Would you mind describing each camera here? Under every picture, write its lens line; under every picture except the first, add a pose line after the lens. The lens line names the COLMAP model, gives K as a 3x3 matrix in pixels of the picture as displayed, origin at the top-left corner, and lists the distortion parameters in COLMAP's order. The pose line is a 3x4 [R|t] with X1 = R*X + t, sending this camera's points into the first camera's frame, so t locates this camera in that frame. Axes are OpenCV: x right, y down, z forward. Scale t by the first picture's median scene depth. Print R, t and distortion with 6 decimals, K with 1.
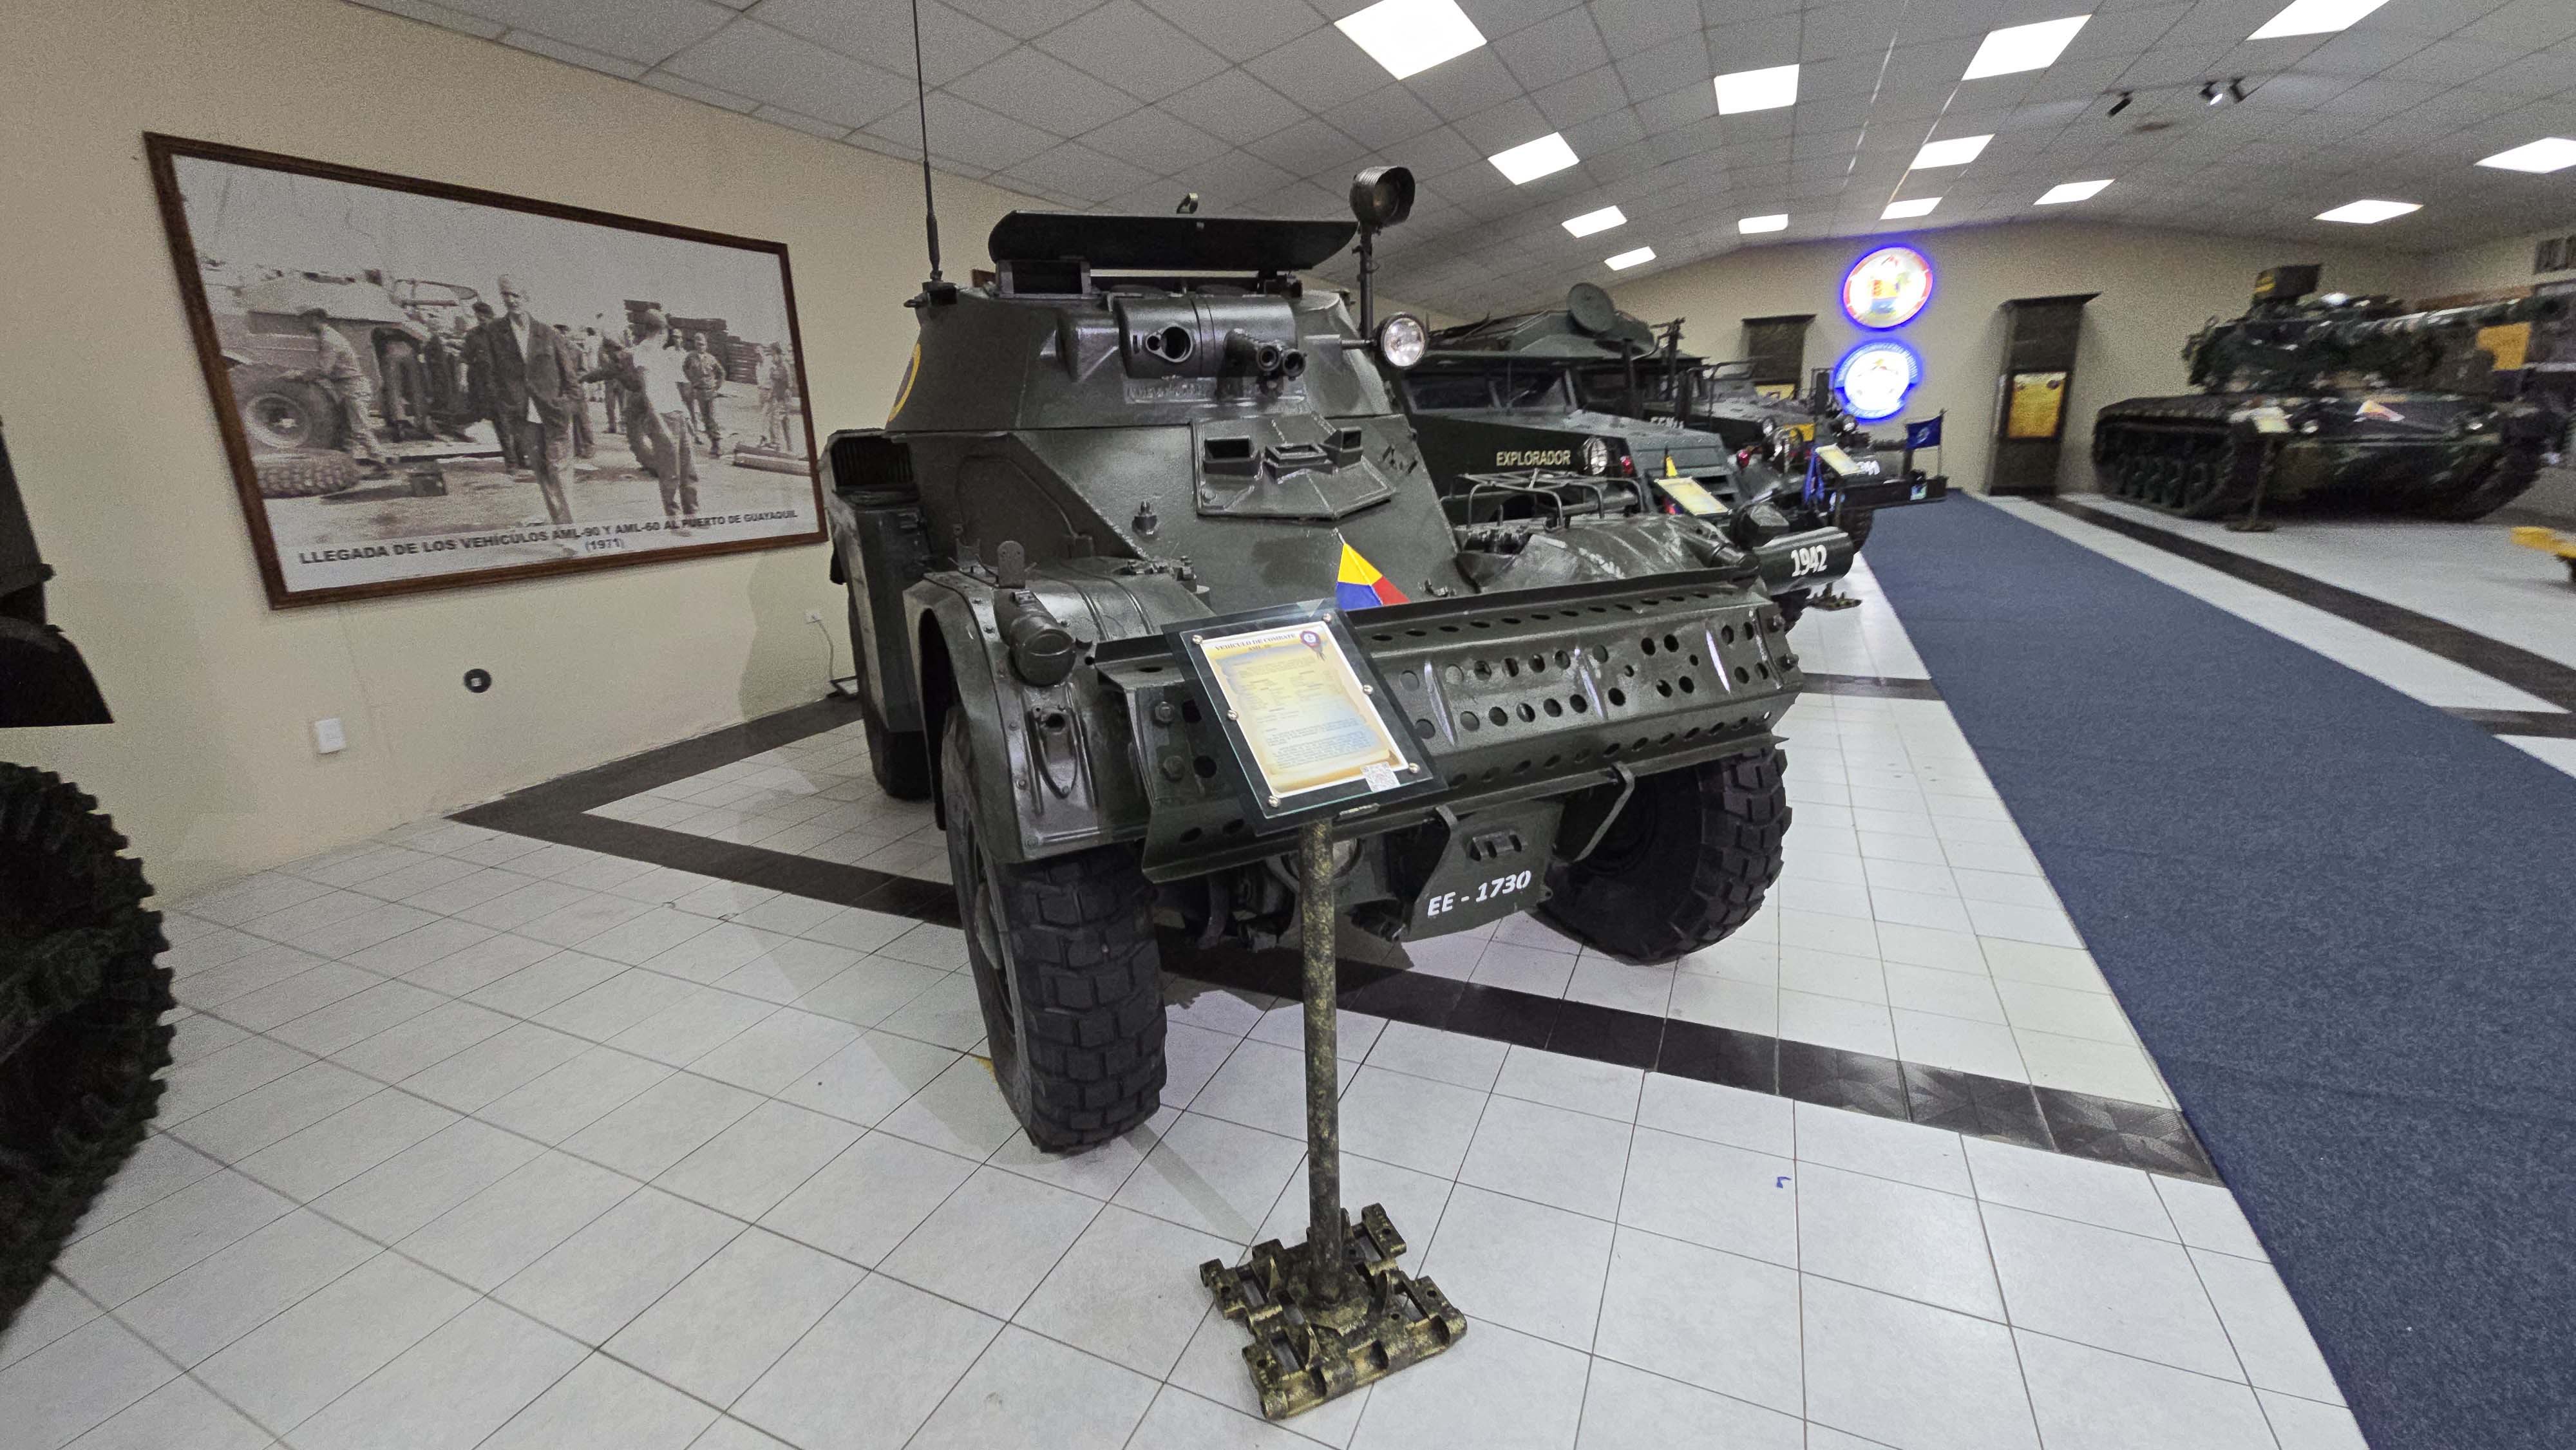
lens RADIAL K [[1065.4, 0, 1301.8], [0, 1065.4, 727.0], [0, 0, 1]] dist [-0.001152, -0.004963]
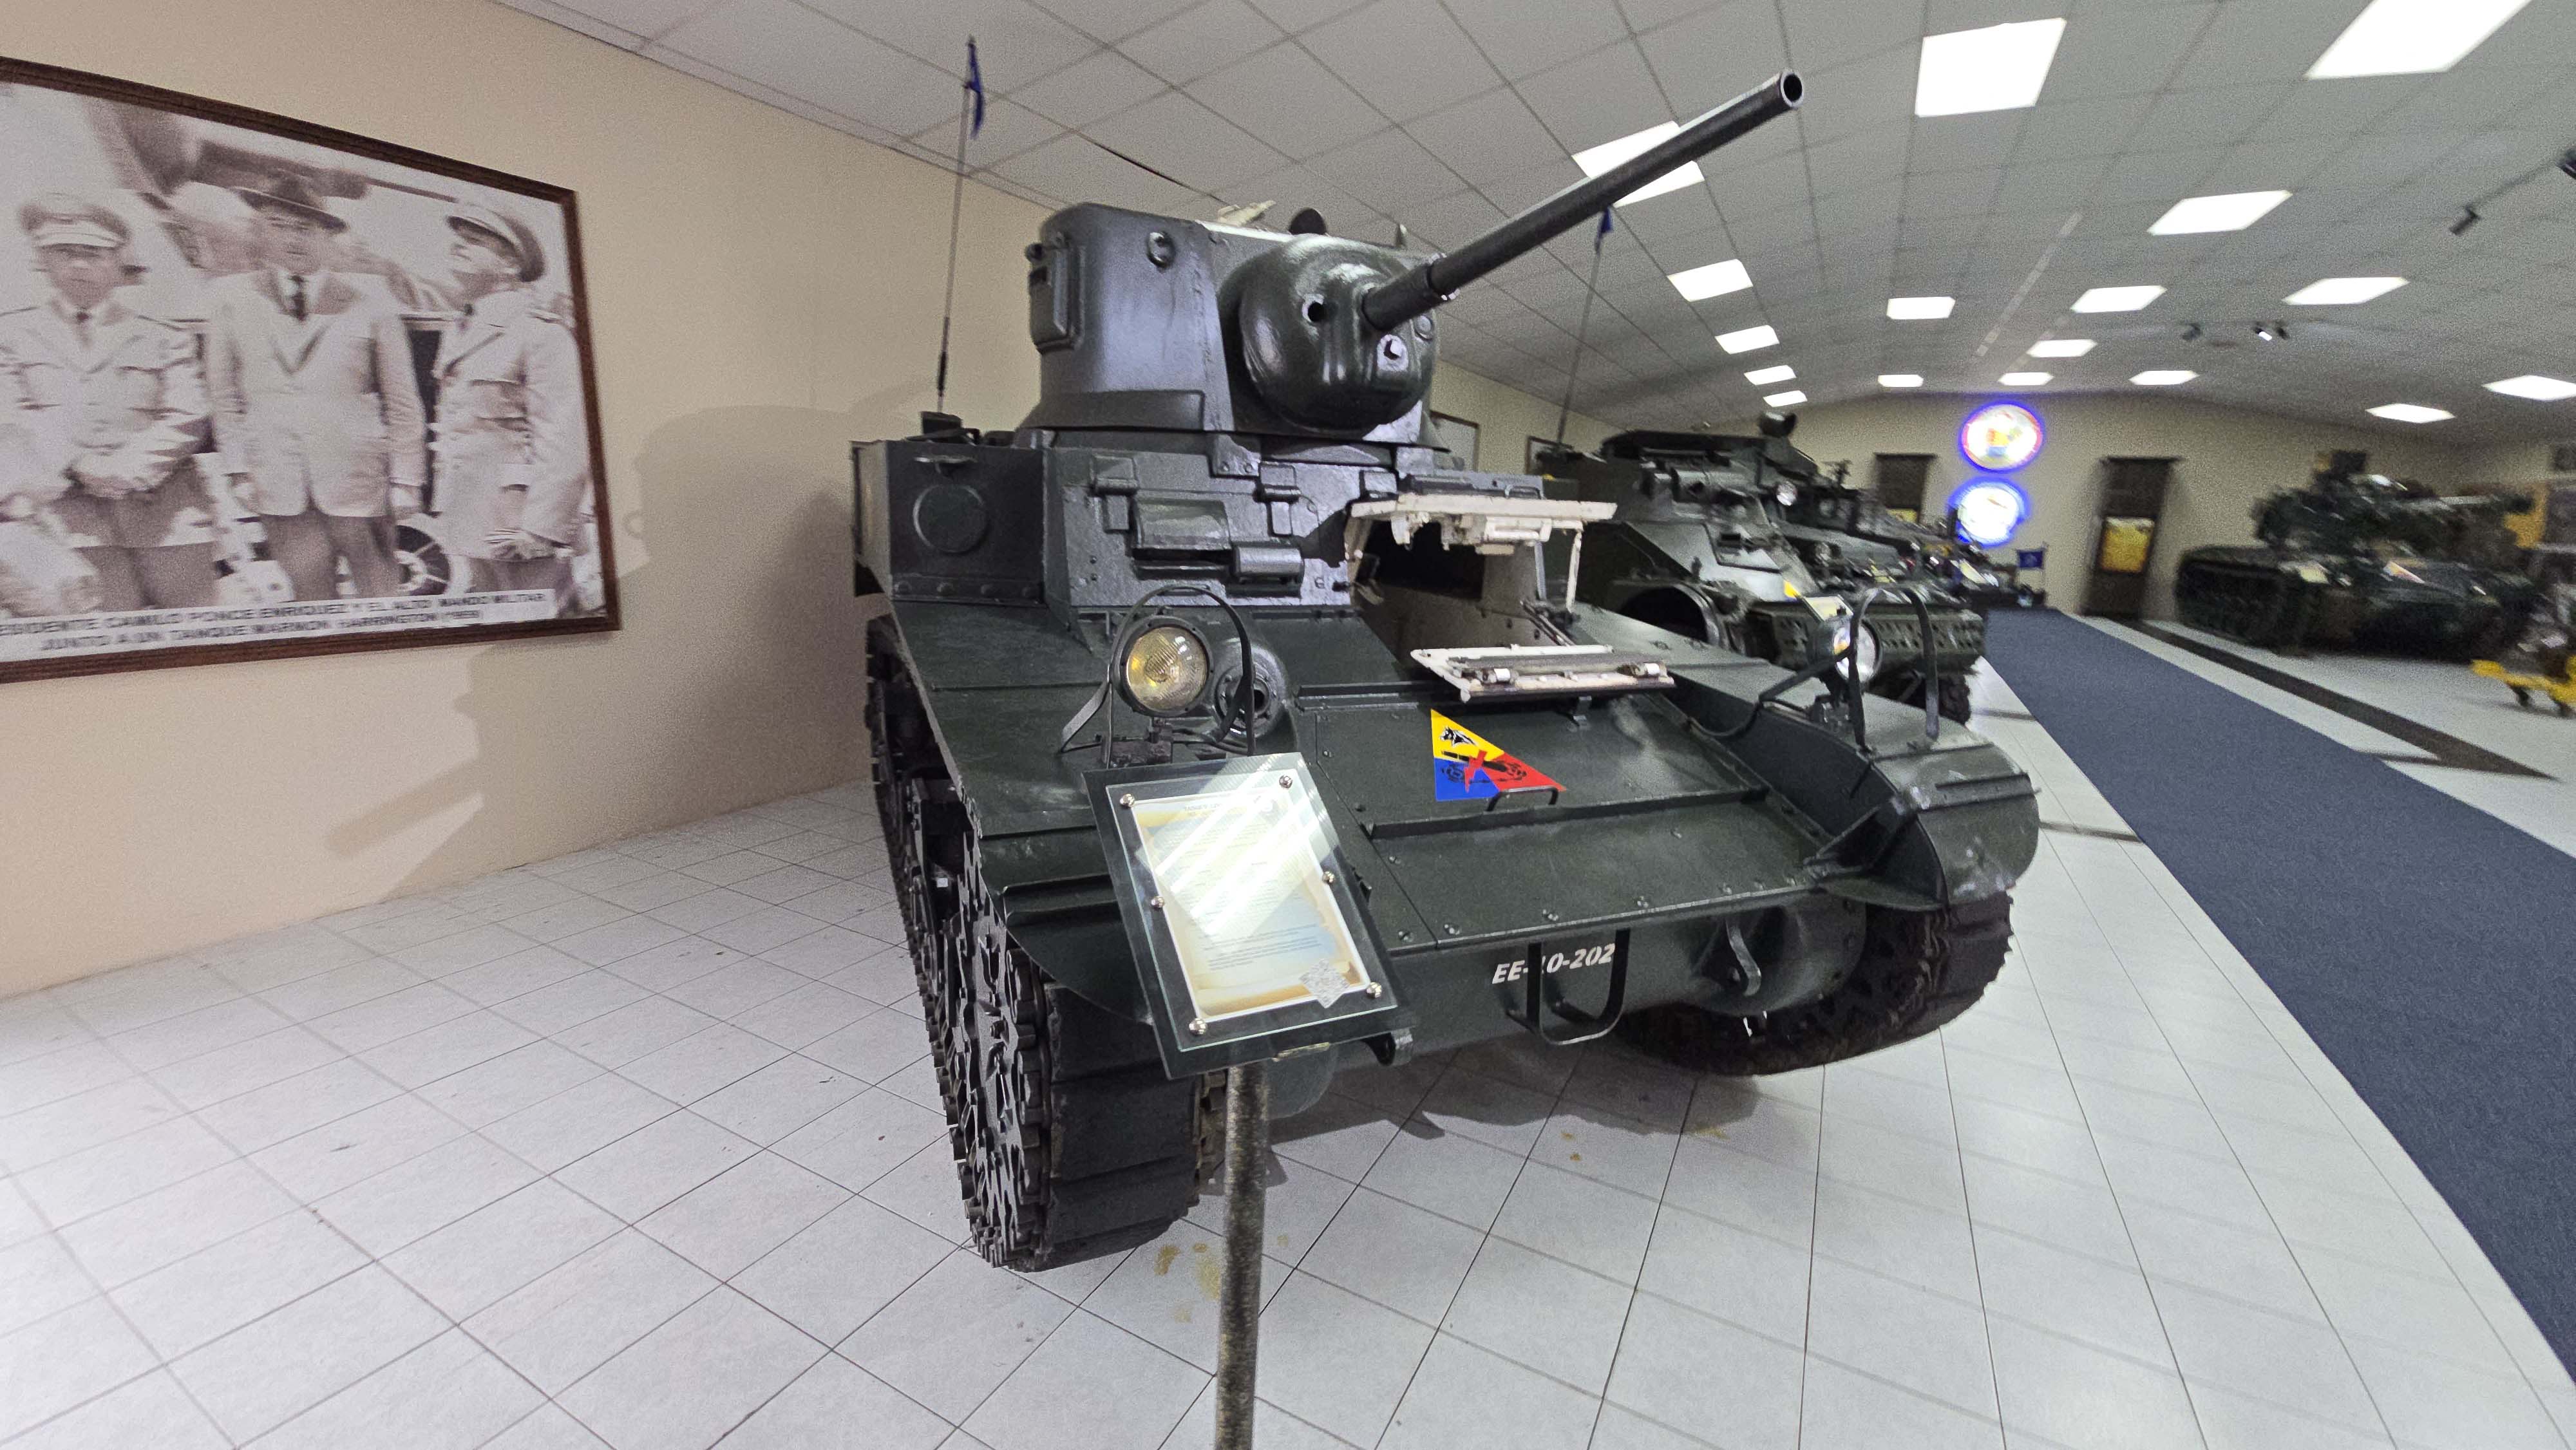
lens RADIAL K [[1090.3, 0, 1258.8], [0, 1090.3, 726.8], [0, 0, 1]] dist [-0.001937, -0.009470]
pose [[0.992648, 0.093669, -0.076650, -0.191751], [-0.098749, 0.992961, -0.065396, 0.089342], [0.069985, 0.072484, 0.994911, -0.309893]]
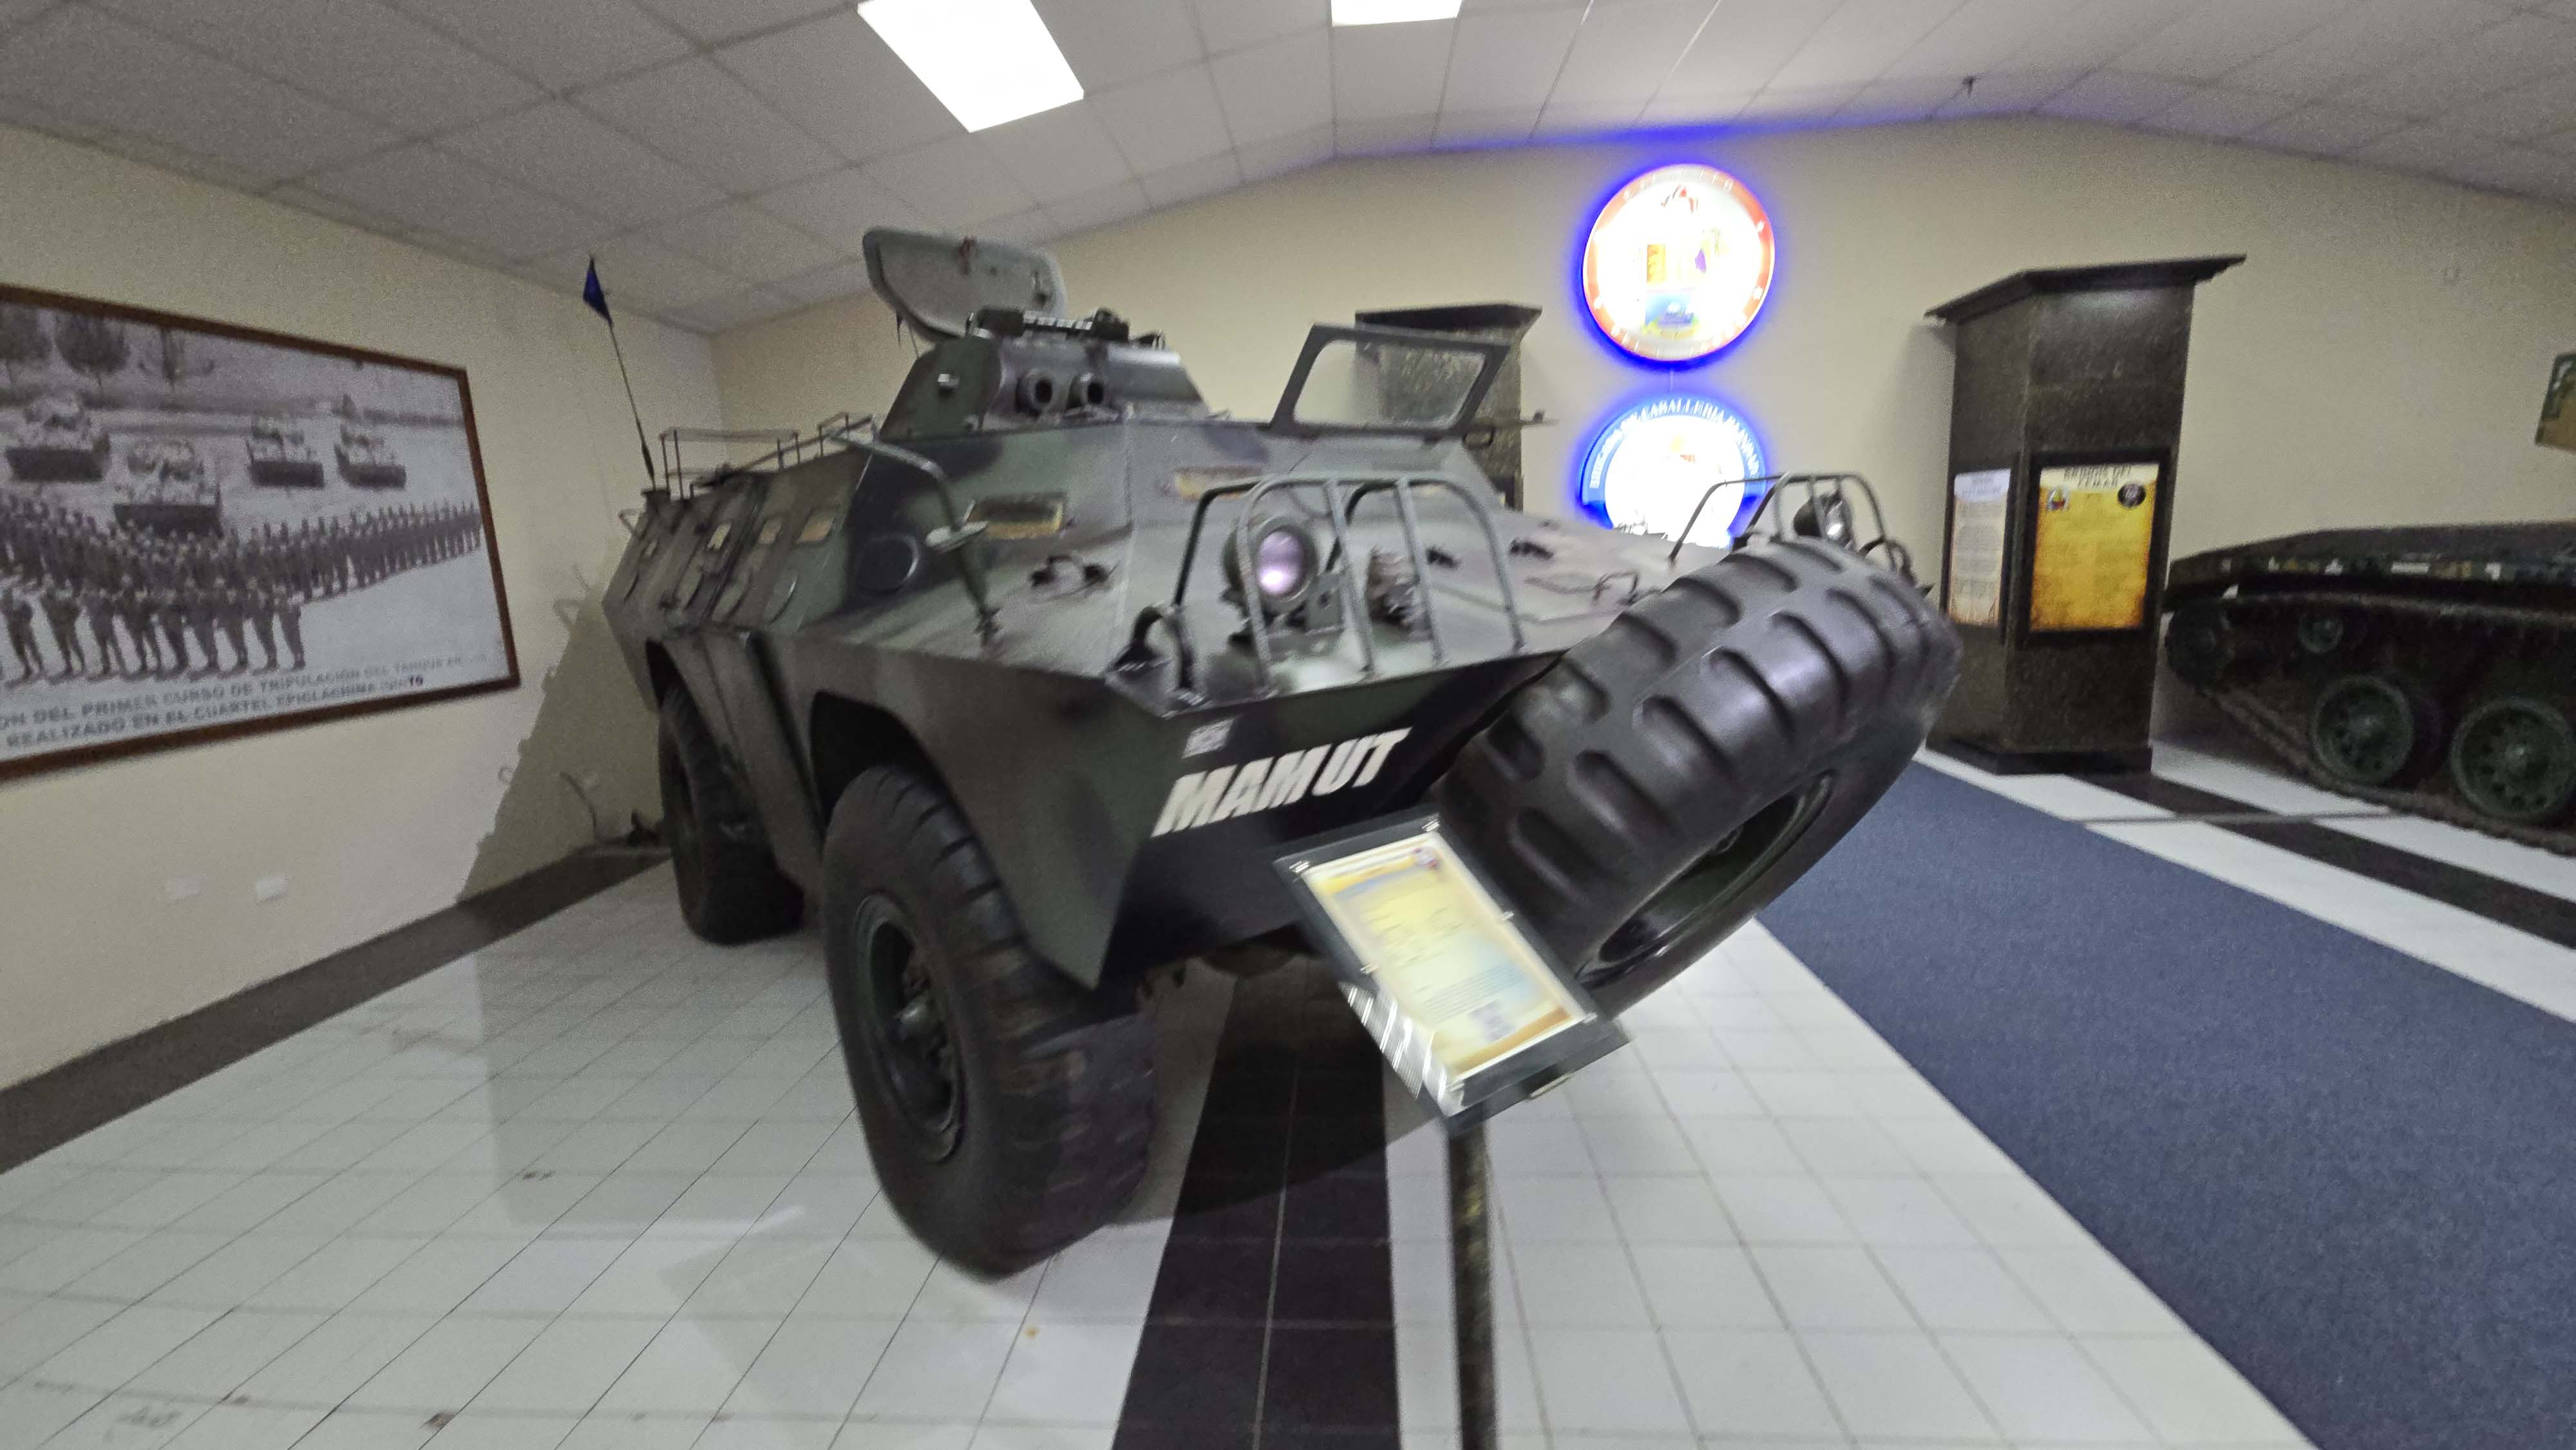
lens RADIAL K [[1065.4, 0, 1301.8], [0, 1065.4, 727.0], [0, 0, 1]] dist [-0.001152, -0.004963]
pose [[0.936932, -0.061356, 0.344083, 0.335241], [0.101610, 0.989766, -0.100190, -0.267056], [-0.334415, 0.128834, 0.933578, 0.868666]]
